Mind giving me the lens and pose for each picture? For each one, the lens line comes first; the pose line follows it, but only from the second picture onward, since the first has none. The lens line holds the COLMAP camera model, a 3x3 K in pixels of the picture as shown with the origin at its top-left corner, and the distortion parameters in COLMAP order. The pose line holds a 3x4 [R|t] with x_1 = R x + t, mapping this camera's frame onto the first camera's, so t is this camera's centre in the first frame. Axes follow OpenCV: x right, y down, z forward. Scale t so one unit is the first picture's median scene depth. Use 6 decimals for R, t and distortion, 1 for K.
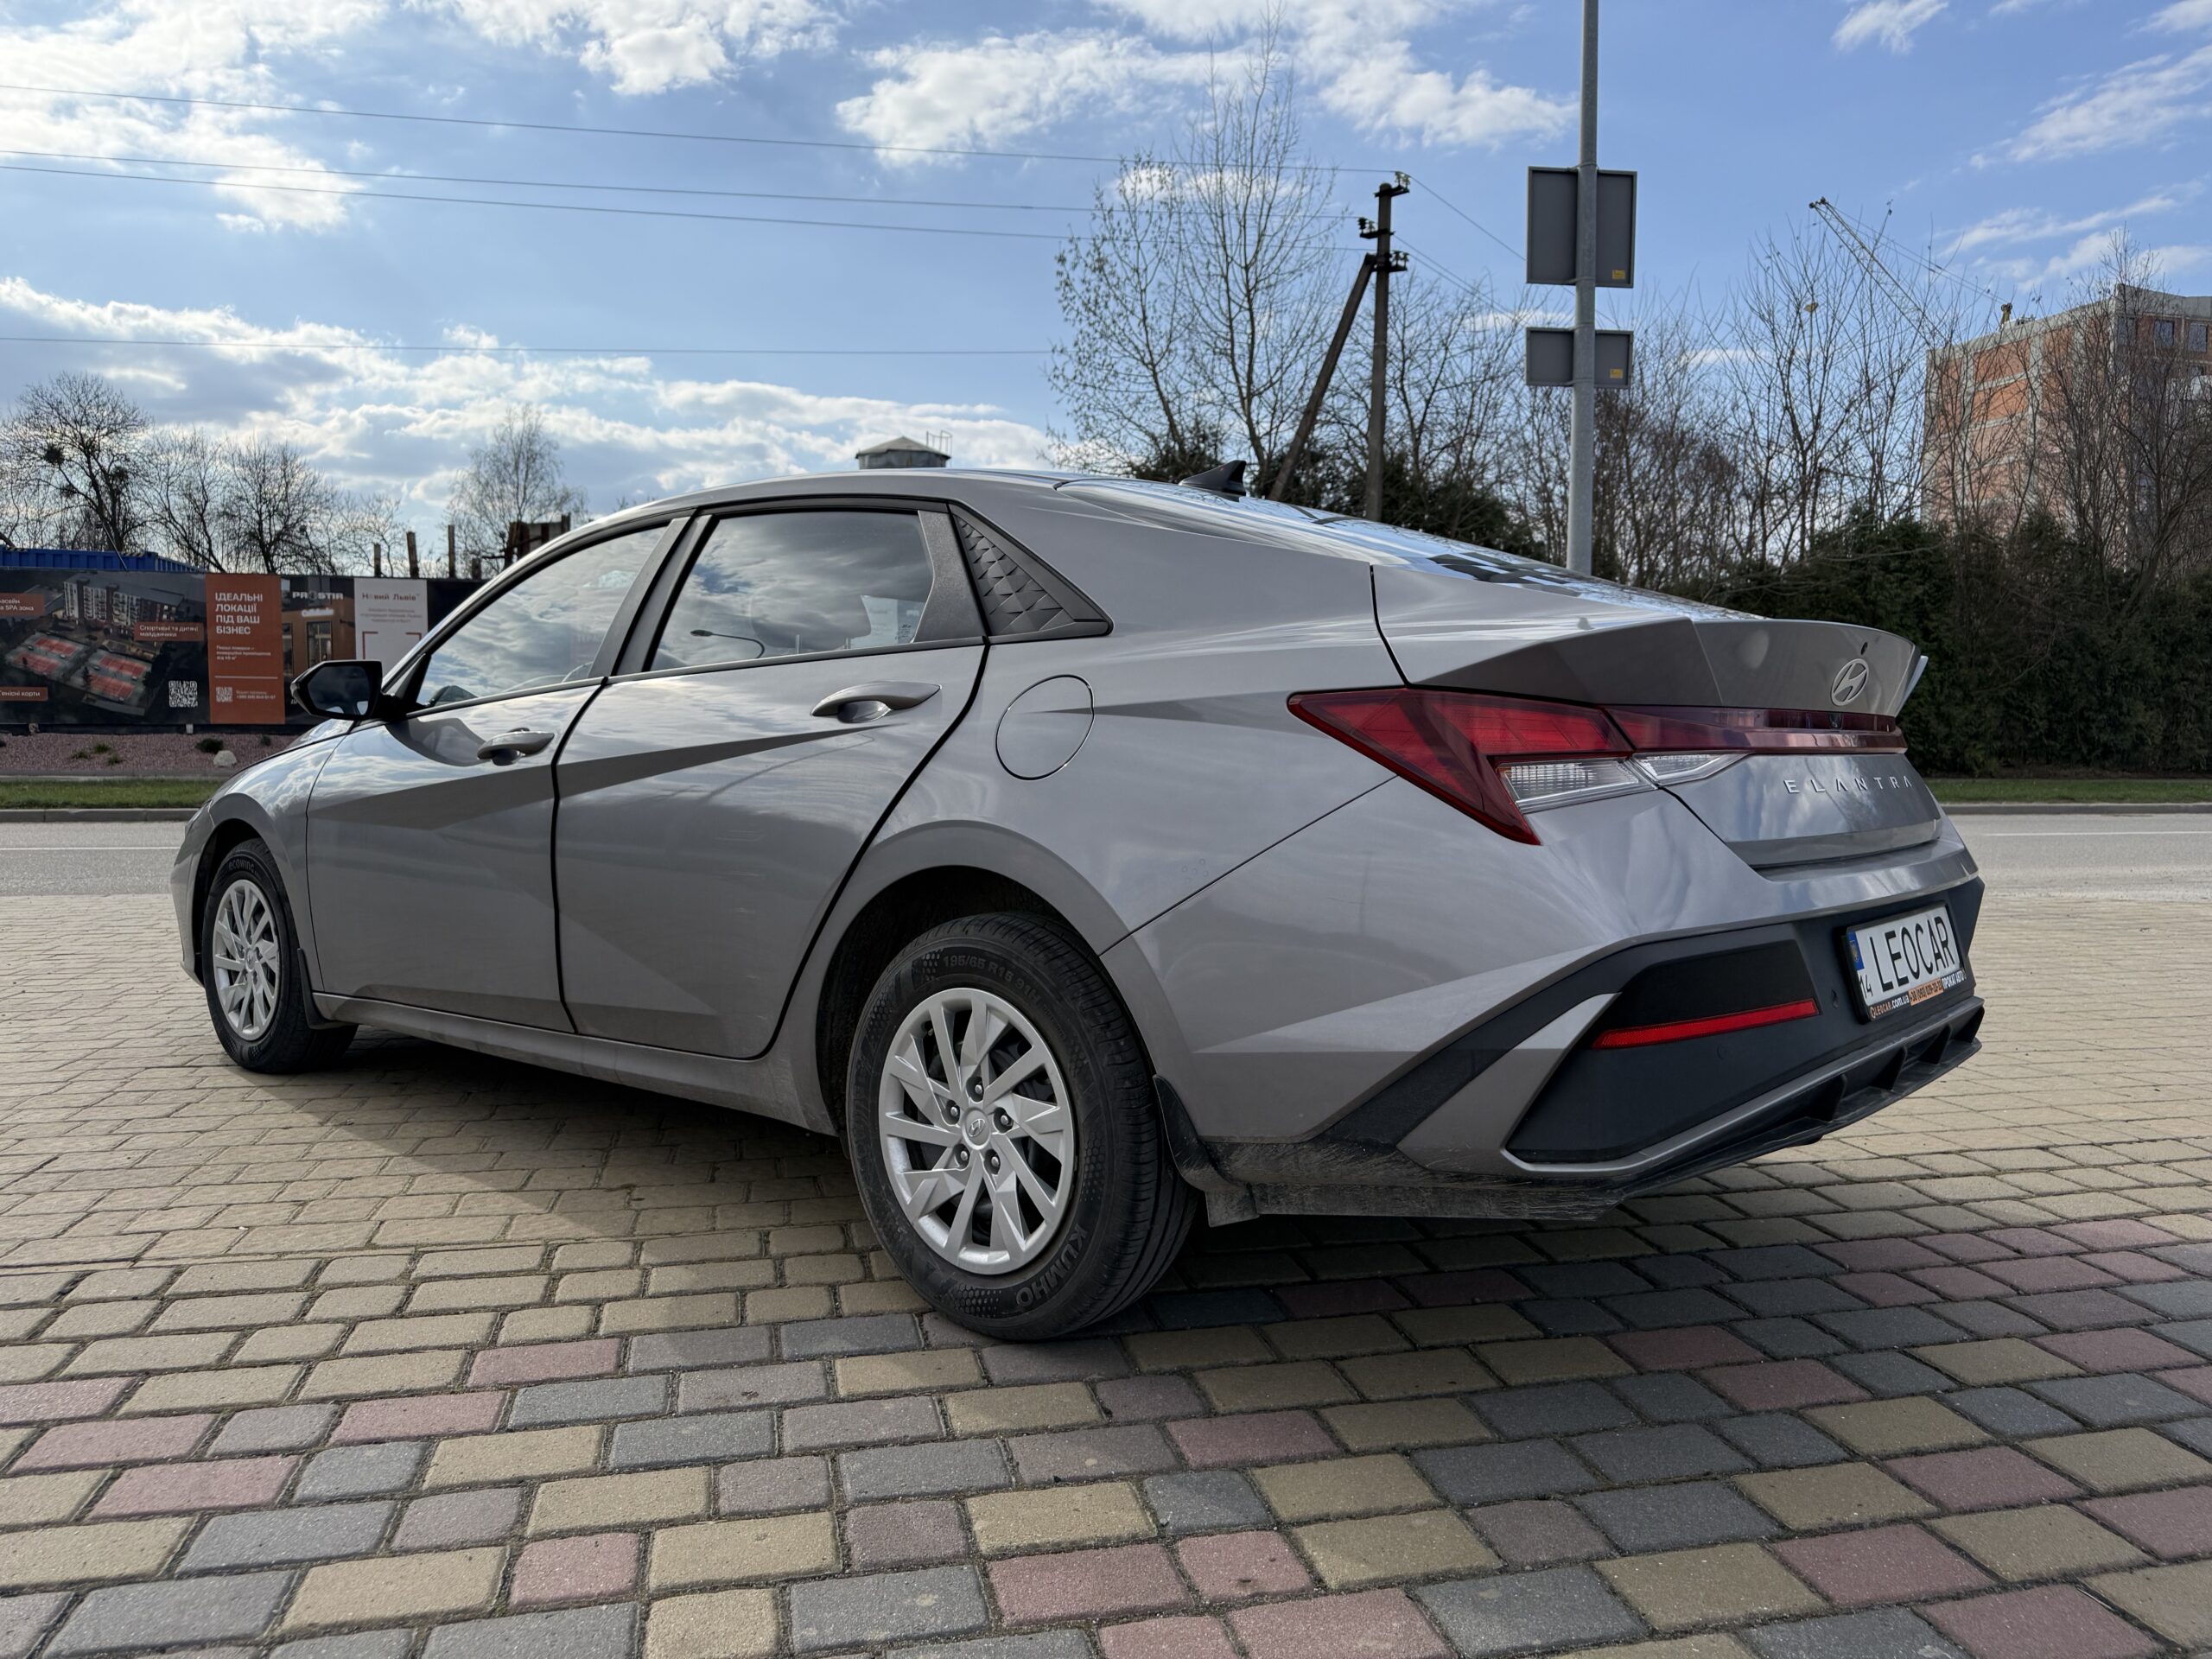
lens RADIAL K [[1566.1, 0, 1090.2], [0, 1566.1, 822.0], [0, 0, 1]] dist [0.020431, -0.021210]
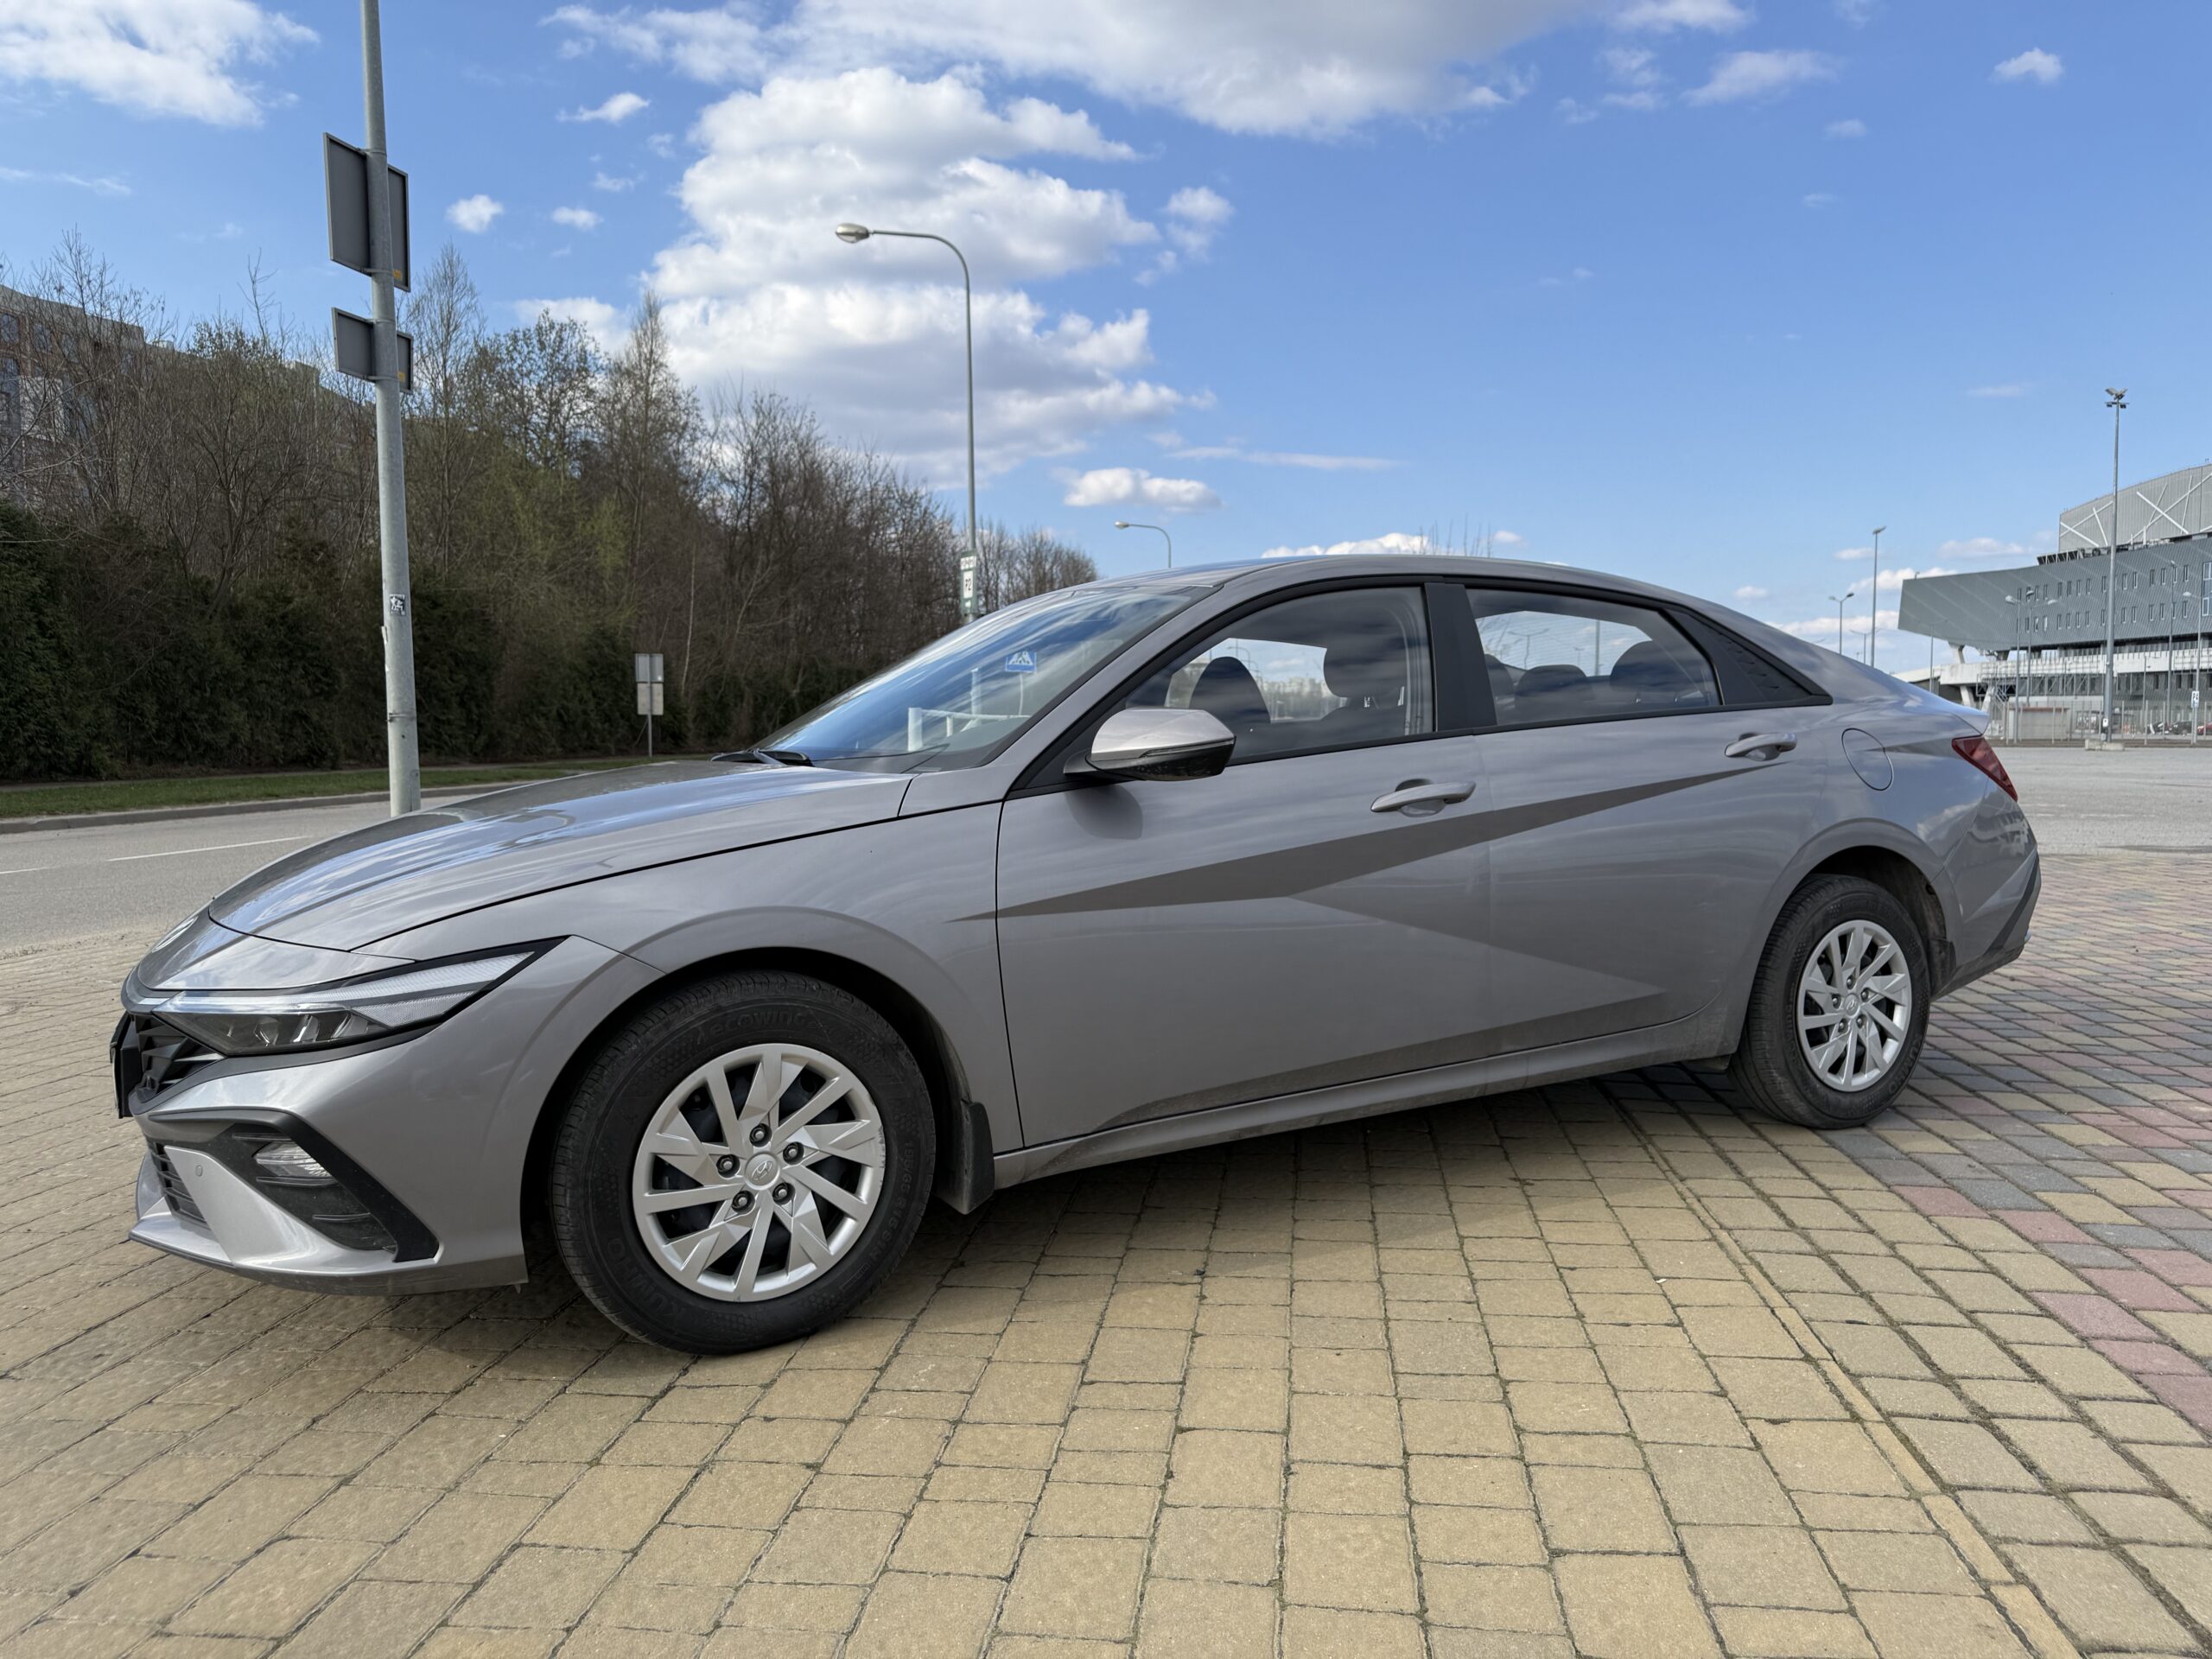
lens RADIAL K [[1551.8, 0, 1099.7], [0, 1551.8, 834.8], [0, 0, 1]] dist [0.039371, -0.052286]
pose [[0.350735, -0.077062, 0.933299, -1.423345], [0.065955, 0.996166, 0.057467, -0.100010], [-0.934149, 0.041400, 0.354473, 0.867561]]
